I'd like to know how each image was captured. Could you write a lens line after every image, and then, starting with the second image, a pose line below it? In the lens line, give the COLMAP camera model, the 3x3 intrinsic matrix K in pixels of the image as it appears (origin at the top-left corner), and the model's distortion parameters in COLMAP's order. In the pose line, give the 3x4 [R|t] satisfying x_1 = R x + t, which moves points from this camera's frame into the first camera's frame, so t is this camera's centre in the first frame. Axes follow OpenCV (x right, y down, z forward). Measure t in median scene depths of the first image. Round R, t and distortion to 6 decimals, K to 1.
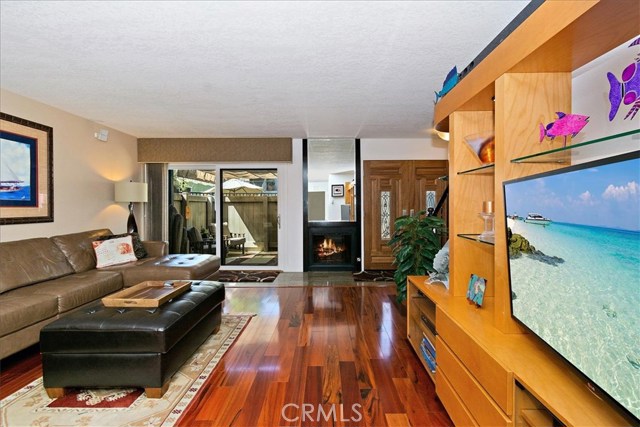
lens RADIAL K [[288.6, 0, 323.3], [0, 288.6, 207.0], [0, 0, 1]] dist [0.002172, -0.001679]
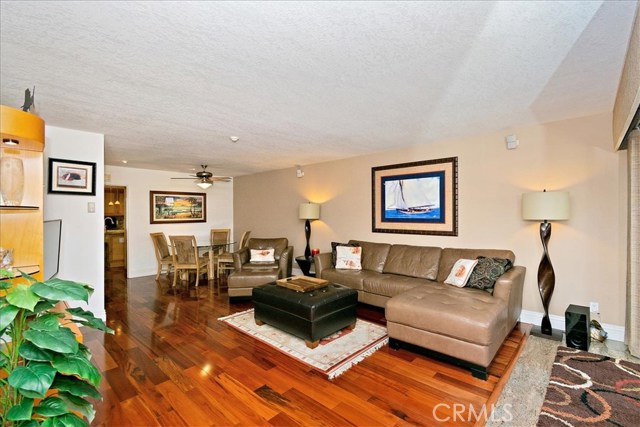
lens RADIAL K [[288.6, 0, 325.1], [0, 288.6, 213.2], [0, 0, 1]] dist [0.002172, -0.001679]
pose [[-0.666772, 0.004847, -0.745246, 0.333802], [0.006329, 0.999980, 0.000842, -0.052987], [0.745235, -0.004155, -0.666789, 1.530356]]
